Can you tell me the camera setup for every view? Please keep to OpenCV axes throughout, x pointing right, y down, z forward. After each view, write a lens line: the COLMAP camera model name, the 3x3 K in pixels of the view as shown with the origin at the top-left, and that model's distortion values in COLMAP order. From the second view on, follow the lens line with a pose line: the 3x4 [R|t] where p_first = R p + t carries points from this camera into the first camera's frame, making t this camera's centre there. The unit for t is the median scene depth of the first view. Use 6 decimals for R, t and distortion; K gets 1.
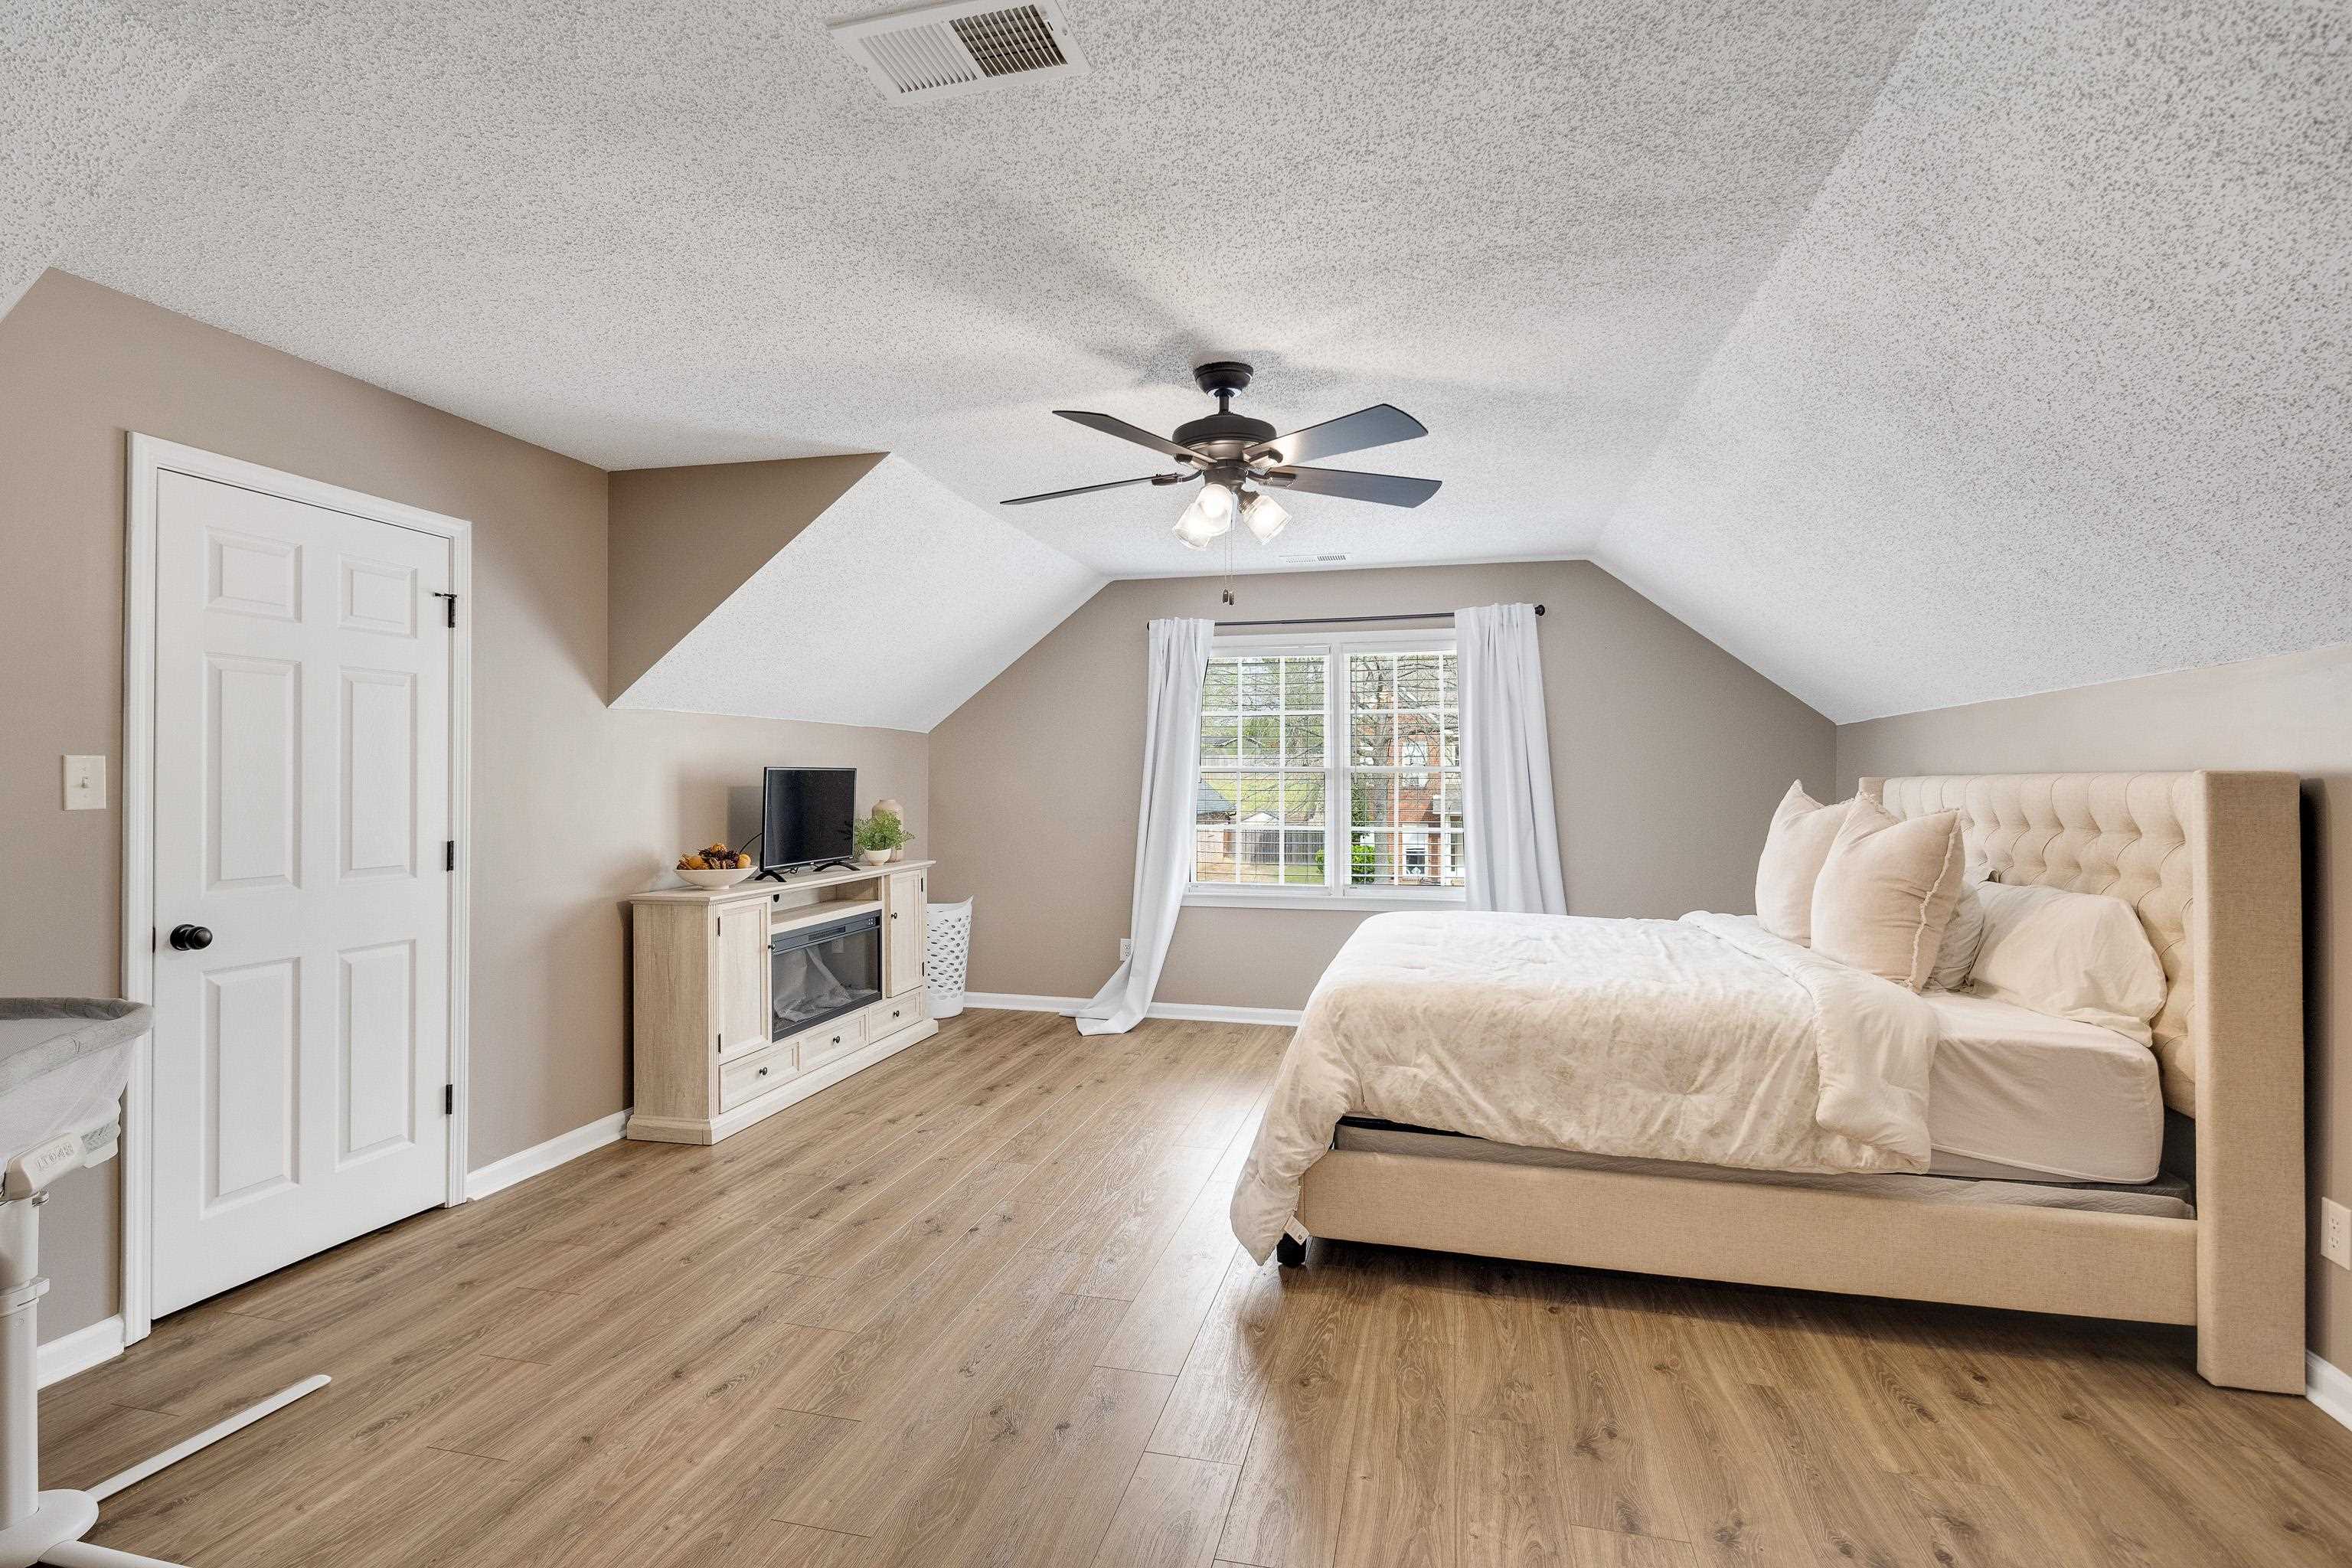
lens RADIAL K [[1118.6, 0, 1176.0], [0, 1118.6, 784.0], [0, 0, 1]] dist [0.000506, -0.000201]
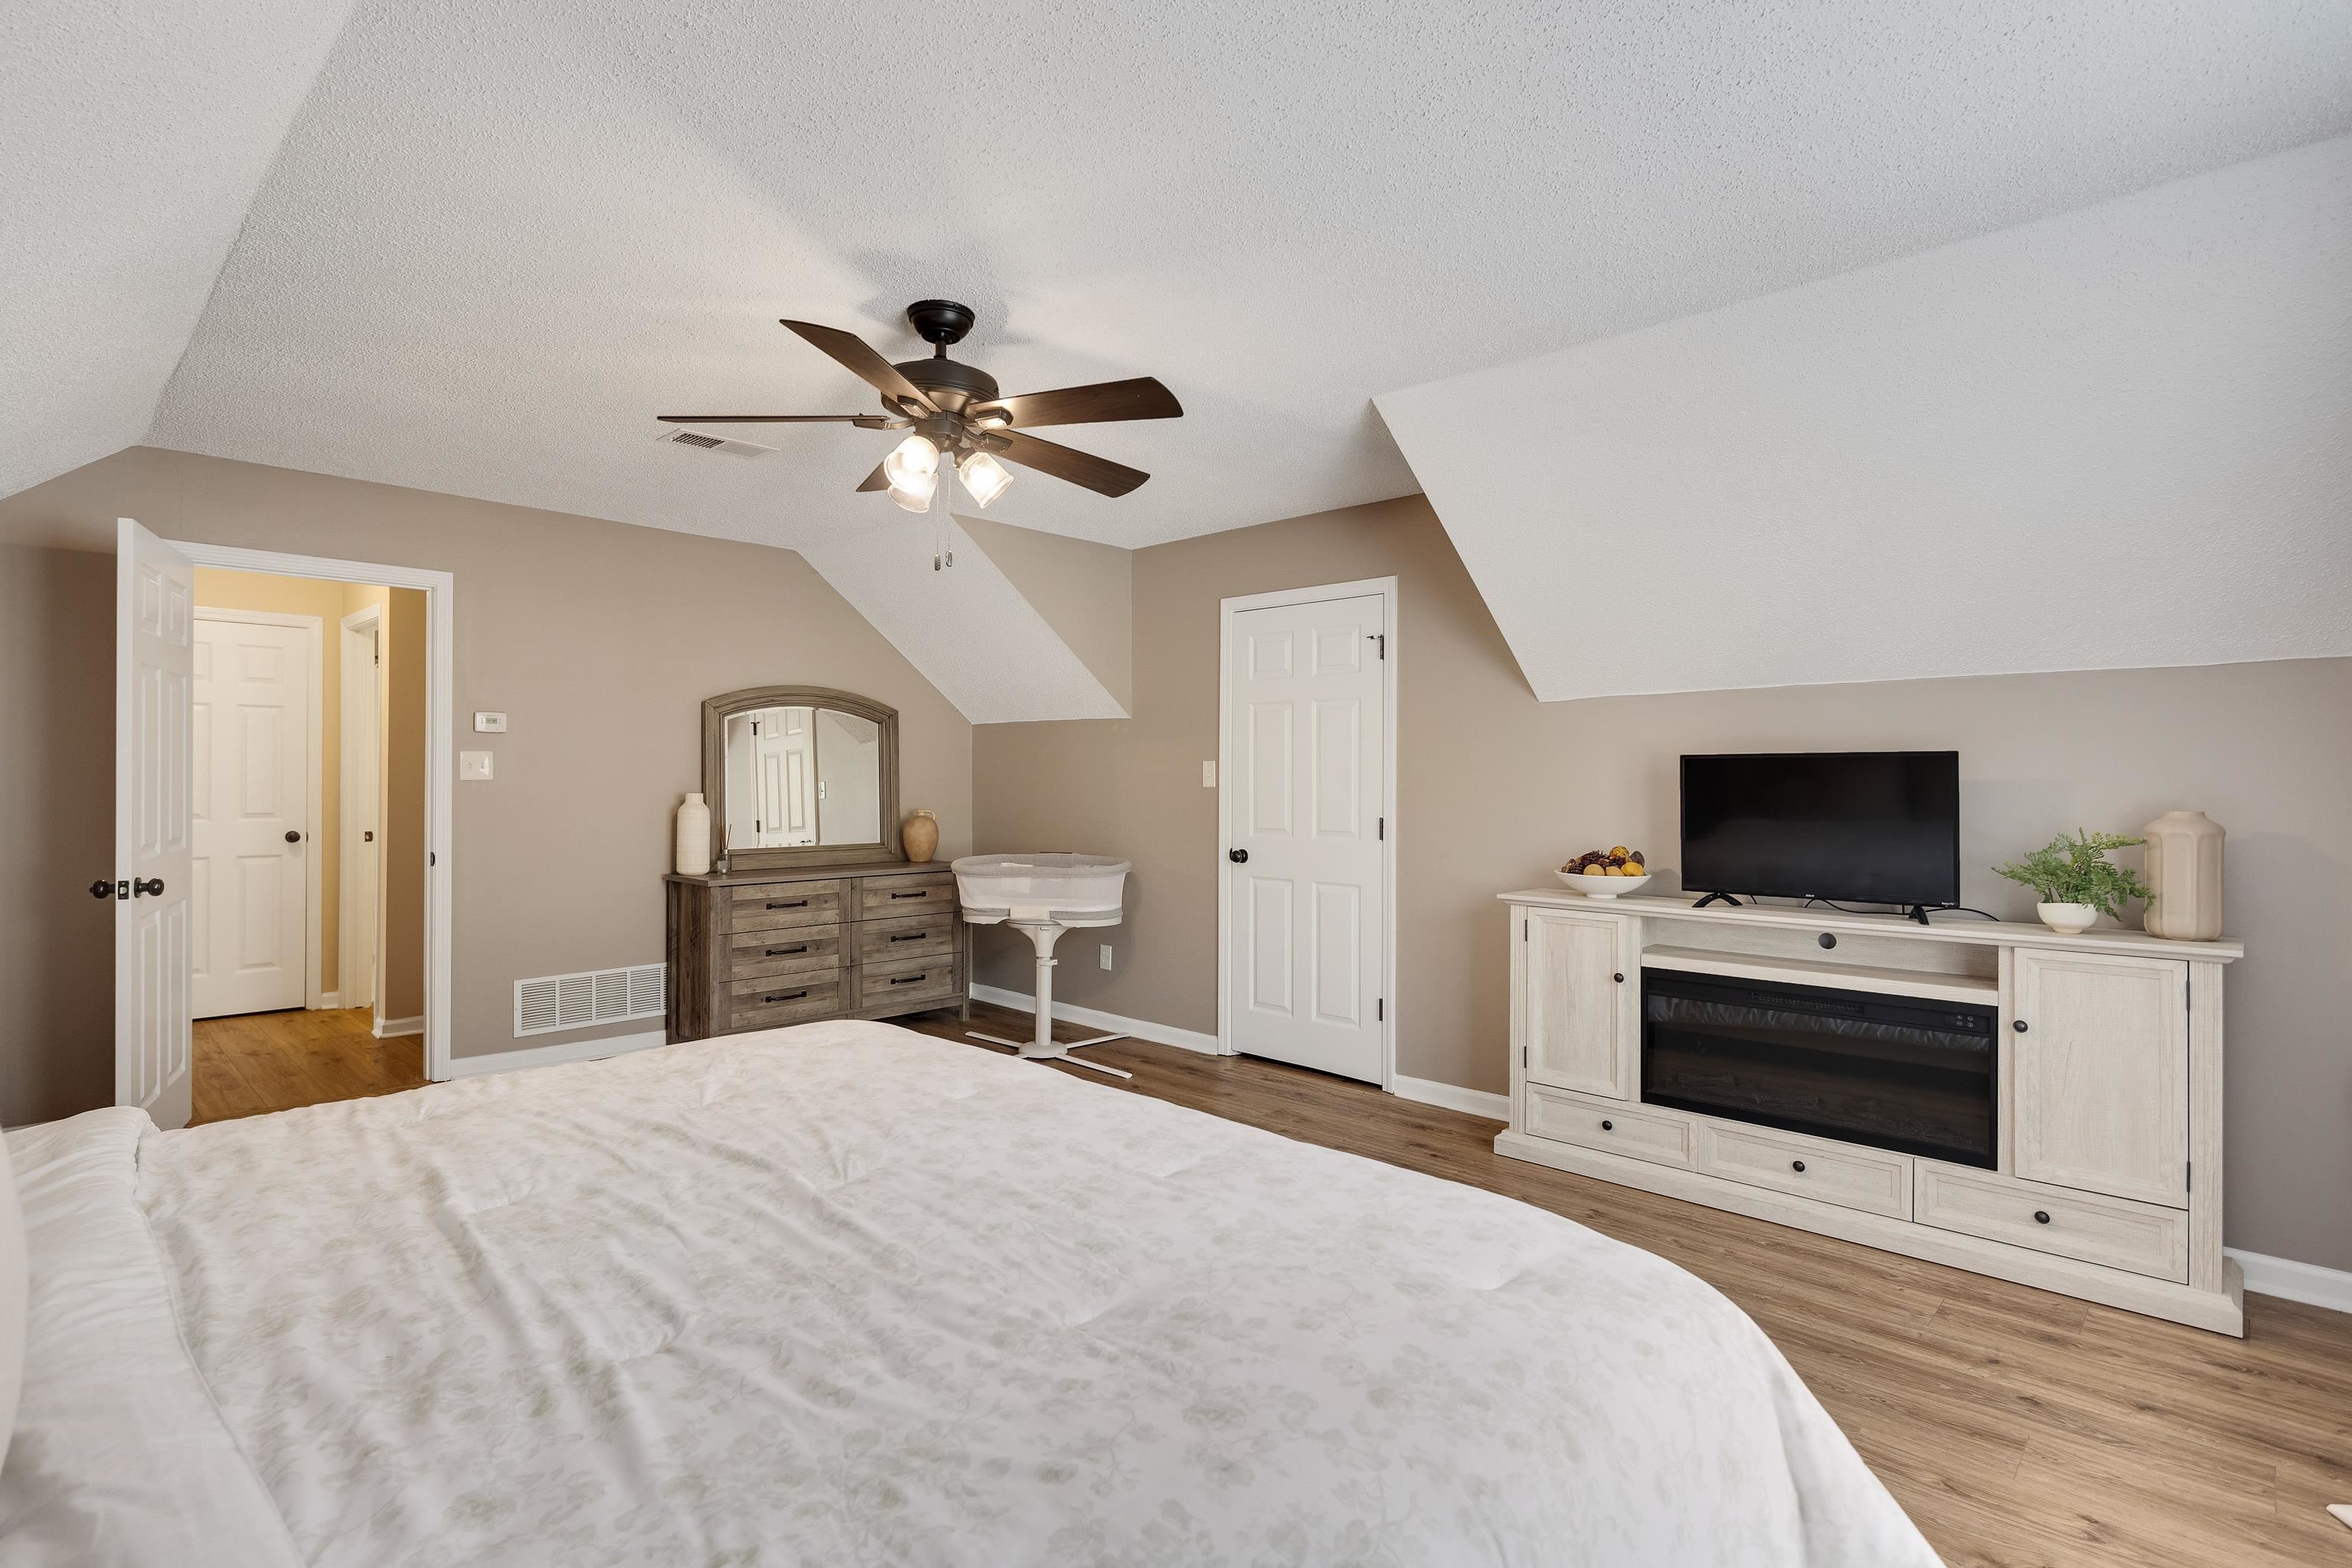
lens RADIAL K [[1118.6, 0, 1176.0], [0, 1118.6, 784.0], [0, 0, 1]] dist [0.000506, -0.000201]
pose [[-0.495080, -0.005071, -0.868833, 0.646681], [-0.010020, 0.999950, -0.000126, 0.012739], [0.868790, 0.008643, -0.495106, 1.456434]]
